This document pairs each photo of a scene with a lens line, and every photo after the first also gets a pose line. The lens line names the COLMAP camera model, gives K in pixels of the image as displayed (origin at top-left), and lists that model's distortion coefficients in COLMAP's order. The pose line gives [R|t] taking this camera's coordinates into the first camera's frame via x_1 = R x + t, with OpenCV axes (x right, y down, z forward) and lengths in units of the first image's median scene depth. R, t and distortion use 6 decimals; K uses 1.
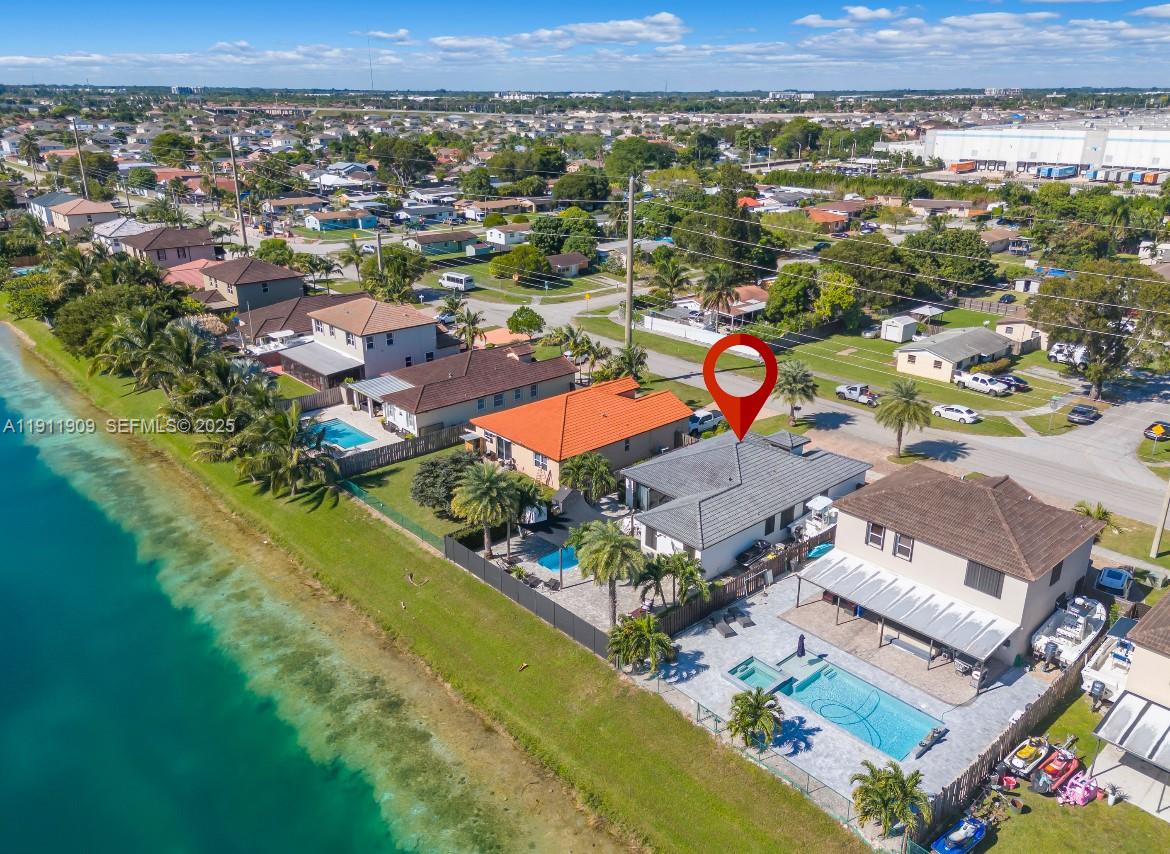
lens RADIAL K [[833.5, 0, 580.8], [0, 833.5, 422.0], [0, 0, 1]] dist [0.049226, 0.001078]
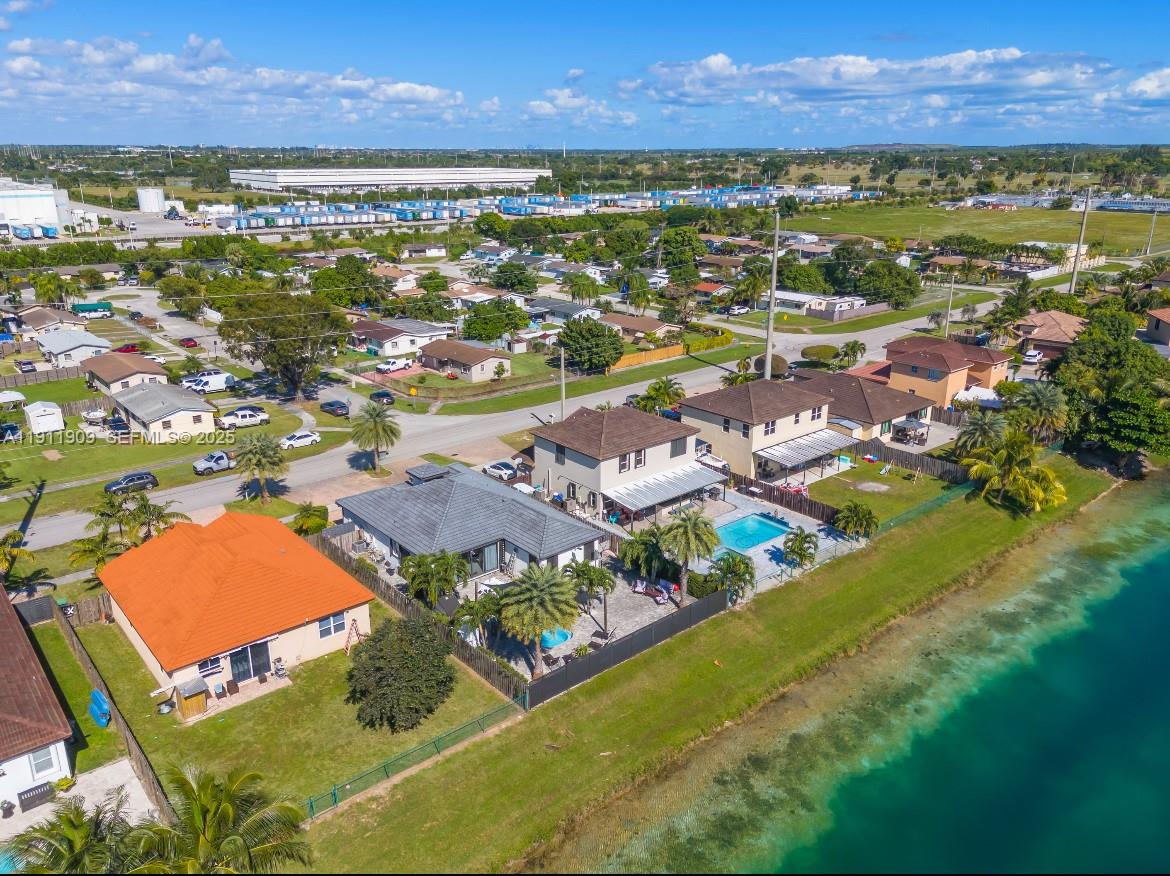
lens RADIAL K [[854.5, 0, 591.1], [0, 854.5, 439.5], [0, 0, 1]] dist [0.075587, -0.052684]
pose [[0.047332, -0.322477, 0.945393, -0.666246], [0.364381, 0.886808, 0.284250, -0.218956], [-0.930046, 0.331030, 0.159479, 0.566071]]
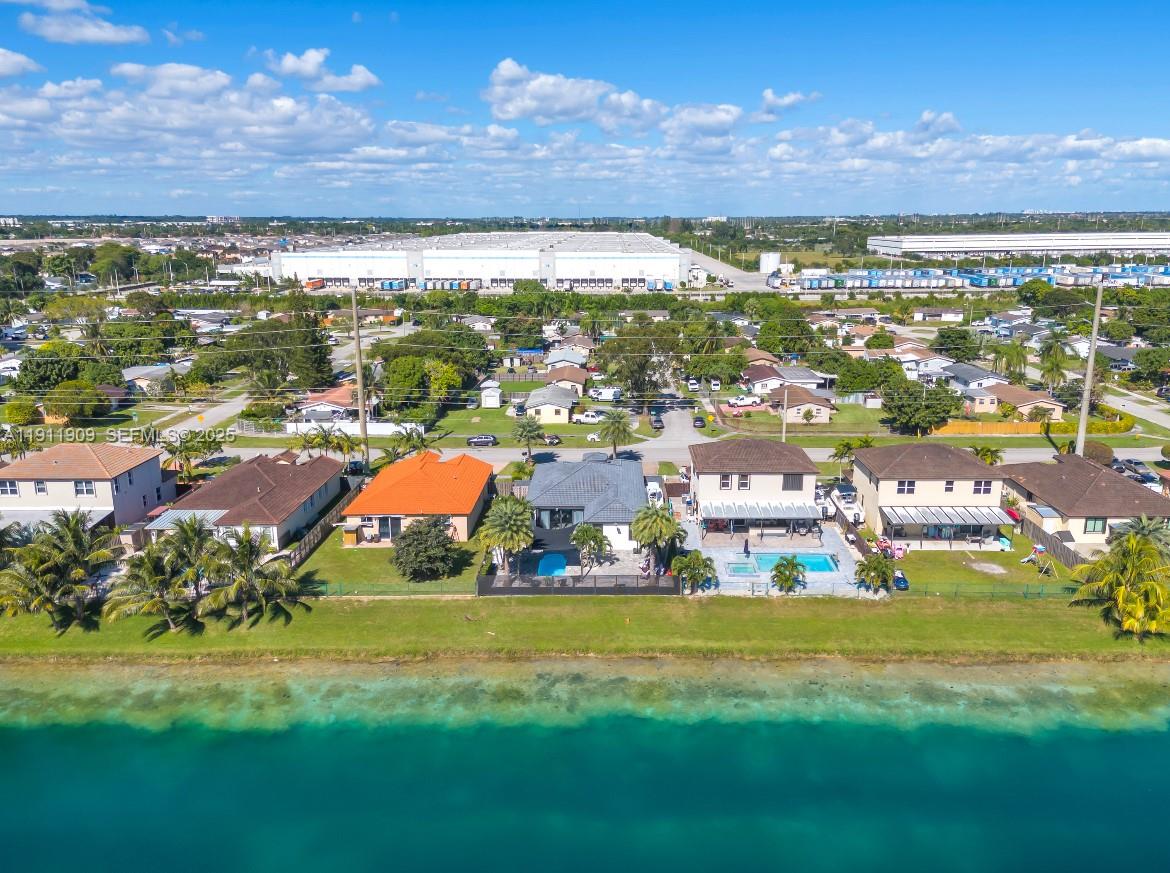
lens RADIAL K [[854.5, 0, 582.2], [0, 854.5, 441.3], [0, 0, 1]] dist [0.075587, -0.052684]
pose [[0.700306, -0.186636, 0.689013, -0.663767], [0.267897, 0.963381, -0.011333, 0.004177], [-0.661667, 0.192522, 0.724660, -0.014106]]
